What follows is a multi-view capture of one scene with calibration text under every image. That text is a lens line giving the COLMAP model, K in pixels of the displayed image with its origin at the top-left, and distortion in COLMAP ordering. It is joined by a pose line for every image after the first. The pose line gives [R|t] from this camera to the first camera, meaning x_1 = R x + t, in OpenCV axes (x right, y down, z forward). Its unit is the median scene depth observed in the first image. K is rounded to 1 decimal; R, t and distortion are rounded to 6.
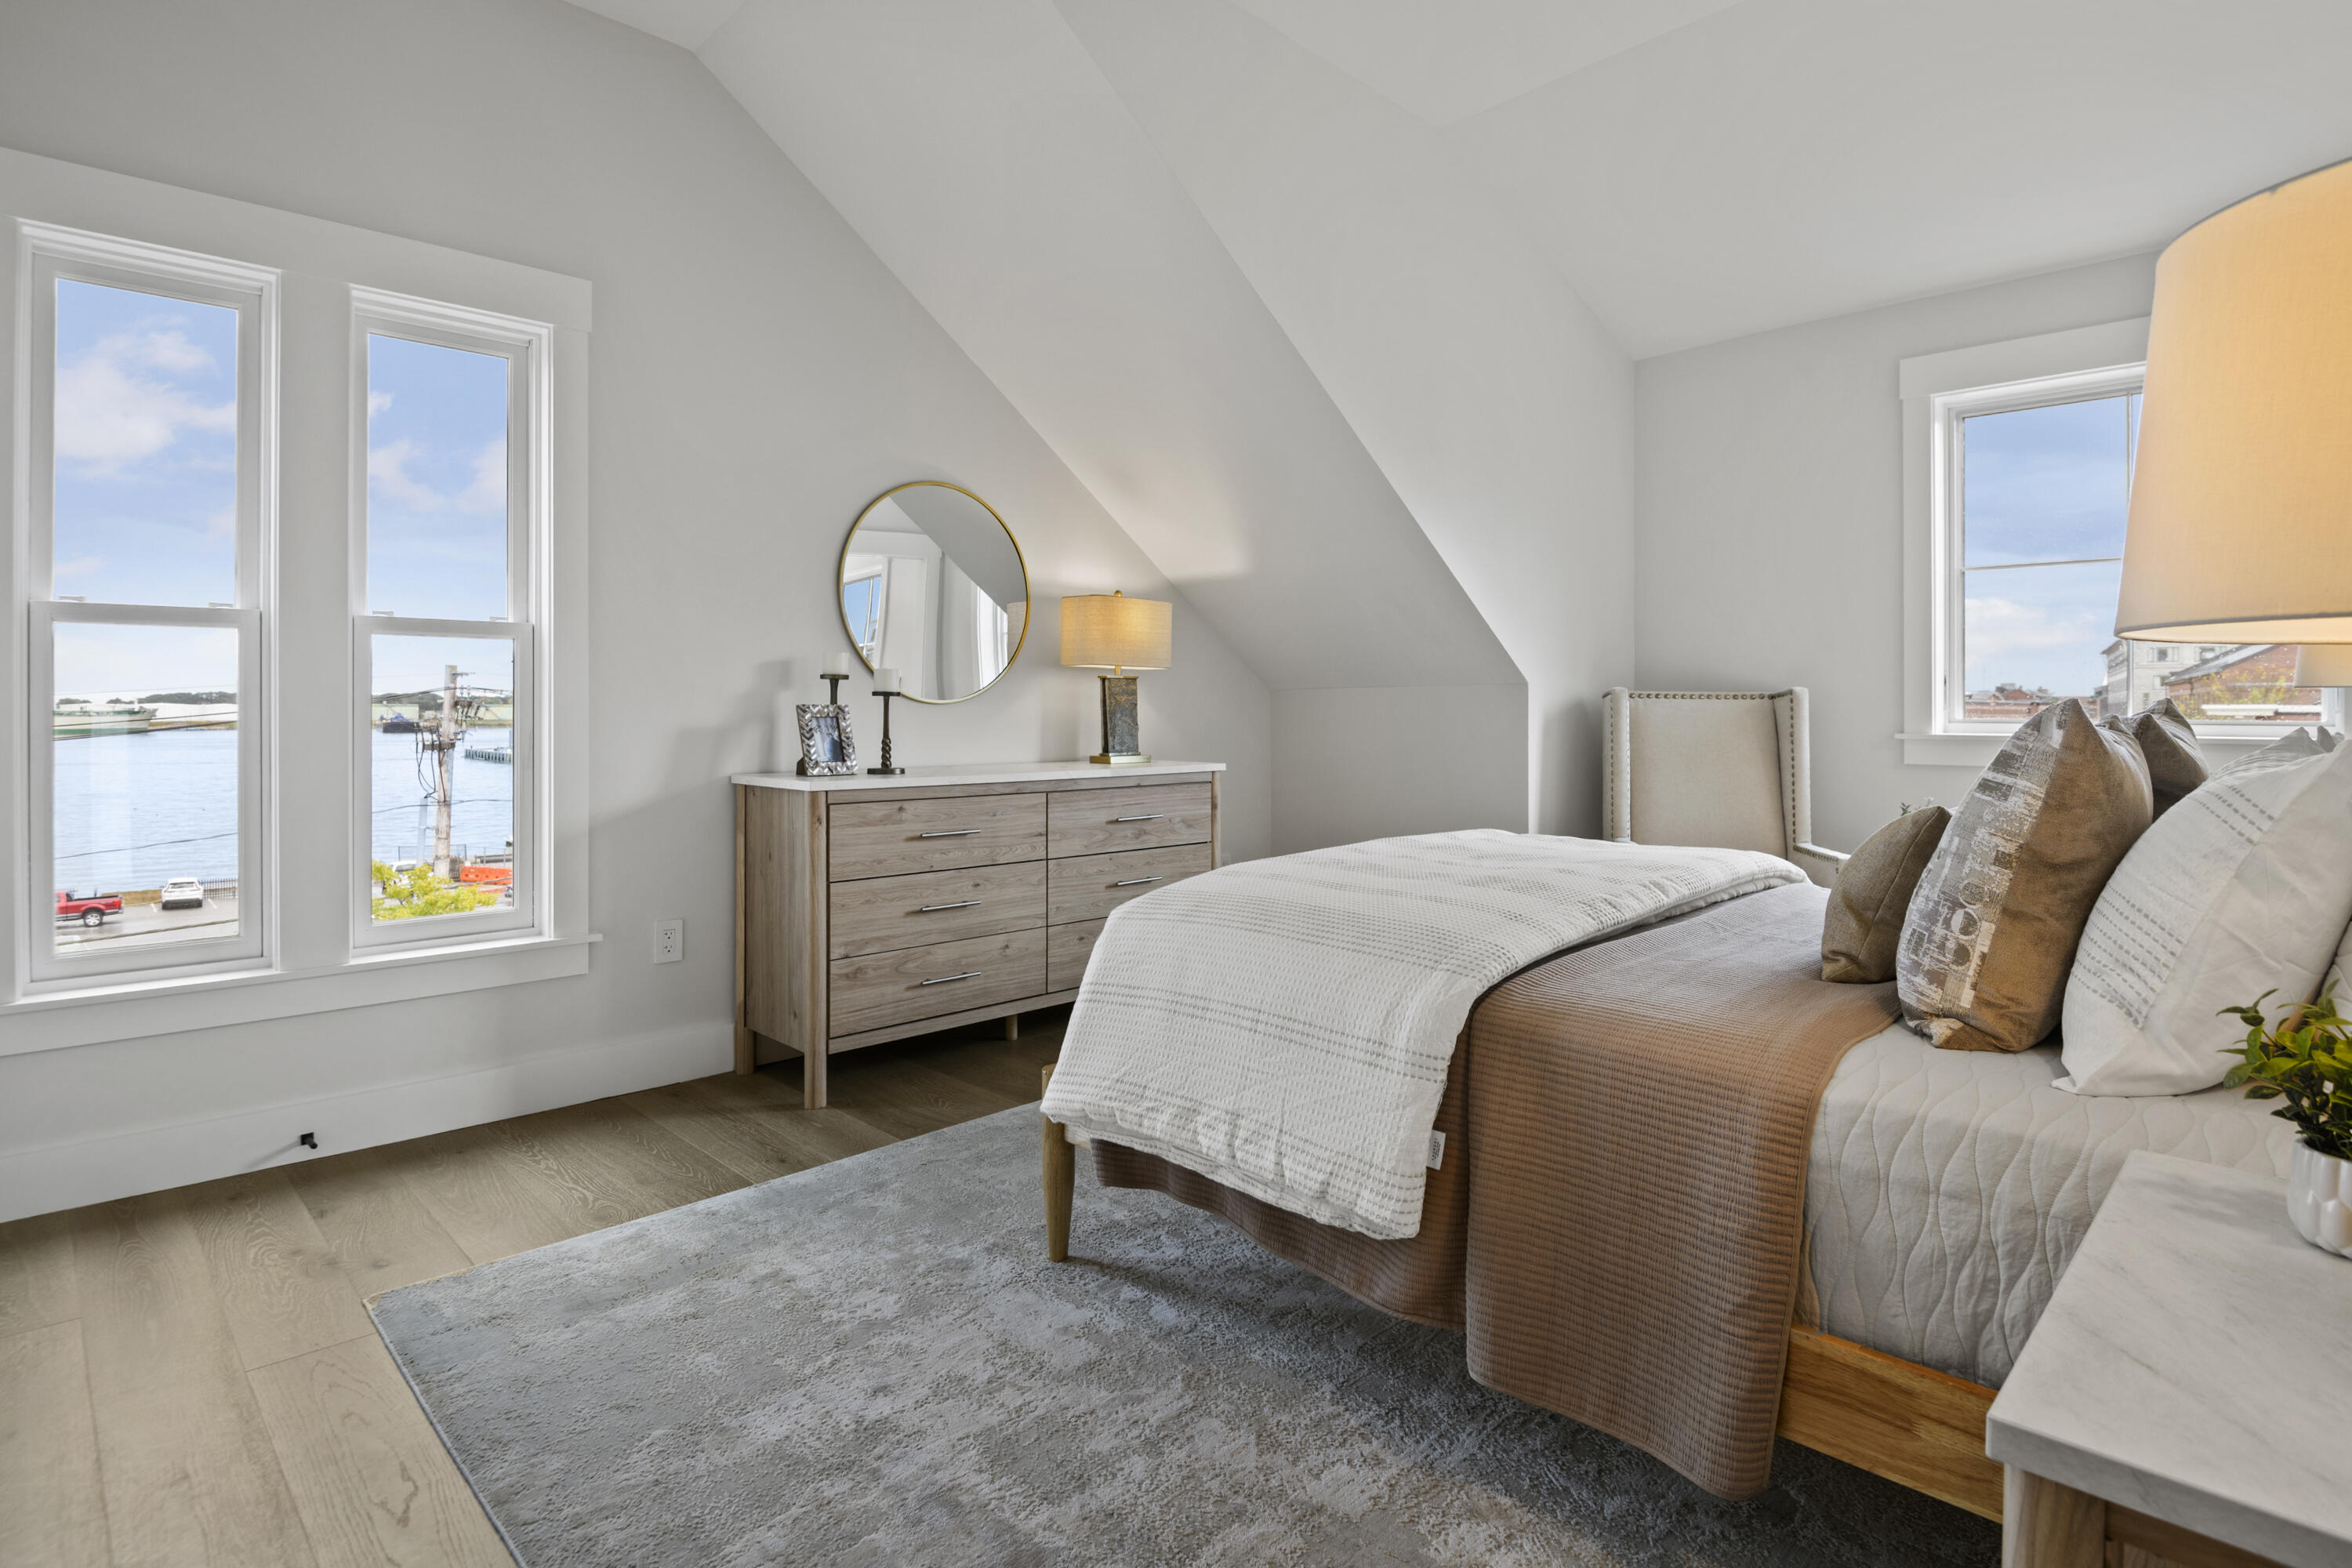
lens RADIAL K [[1193.3, 0, 1176.3], [0, 1193.3, 707.0], [0, 0, 1]] dist [0.000370, -0.000163]
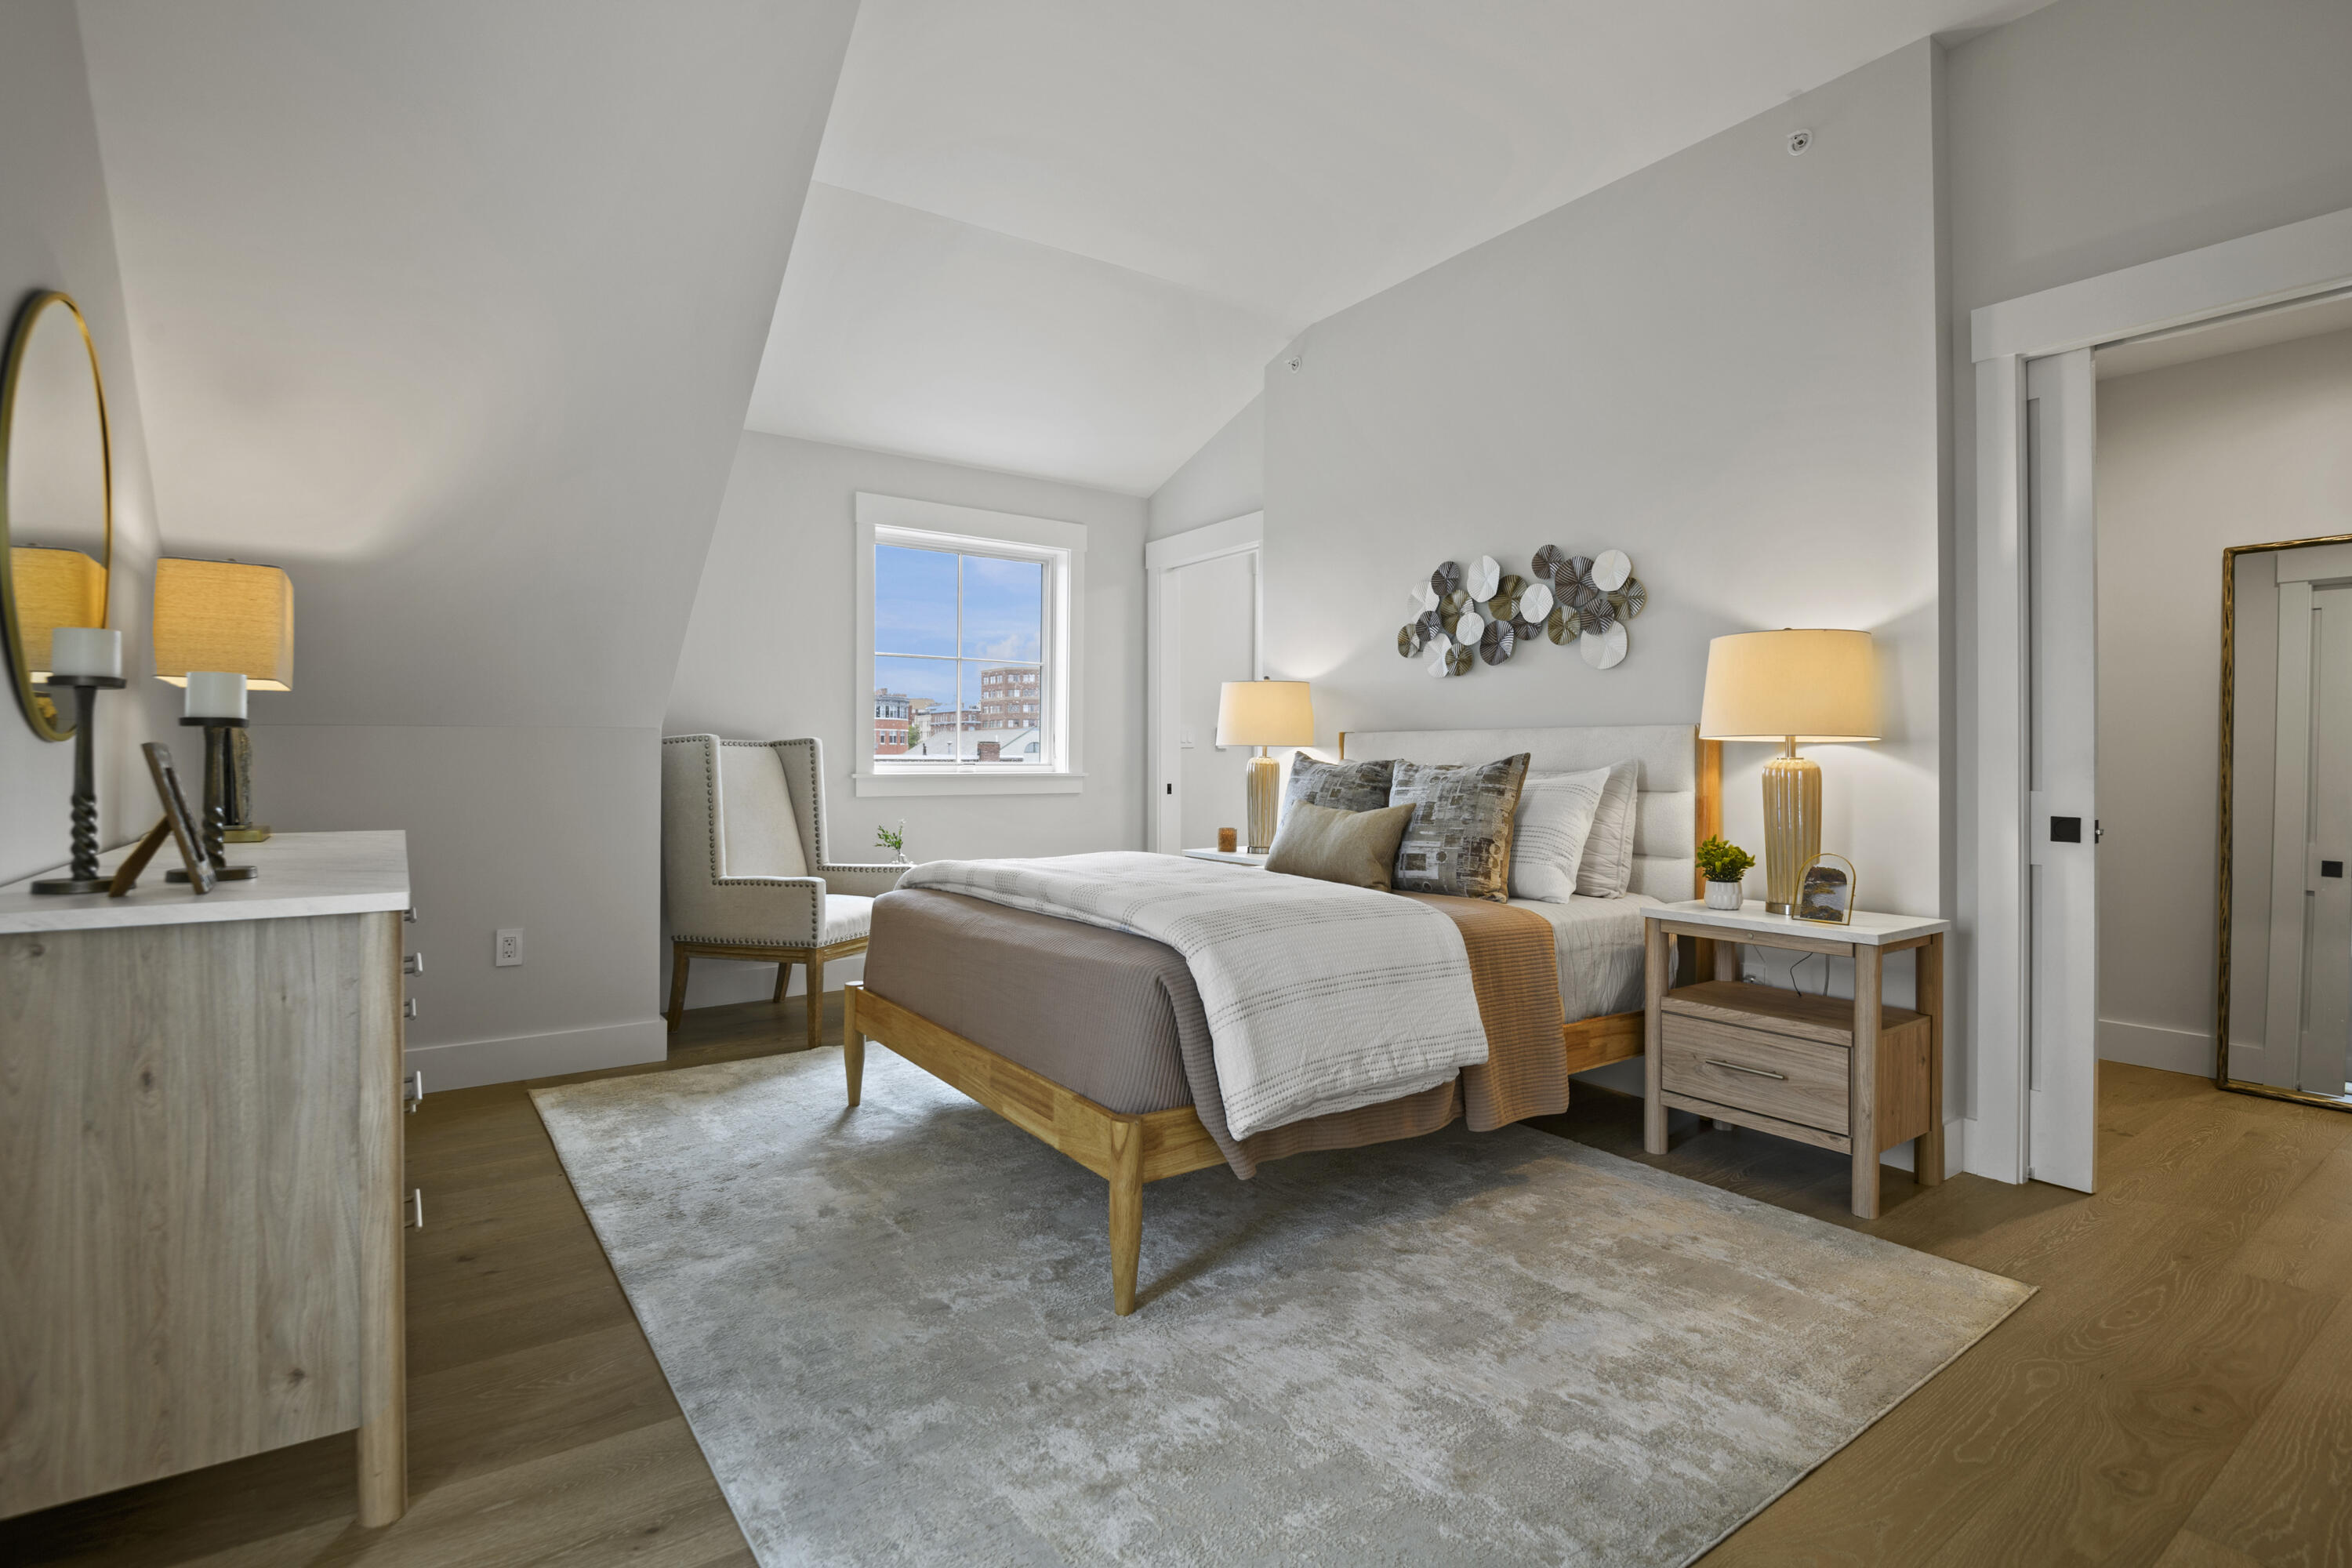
lens RADIAL K [[1127.7, 0, 1177.1], [0, 1127.7, 753.9], [0, 0, 1]] dist [-0.000296, -0.000247]
pose [[0.168444, 0.002404, 0.985708, -1.075161], [0.000786, 0.999996, -0.002573, 0.005087], [-0.985711, 0.001208, 0.168441, 0.851350]]
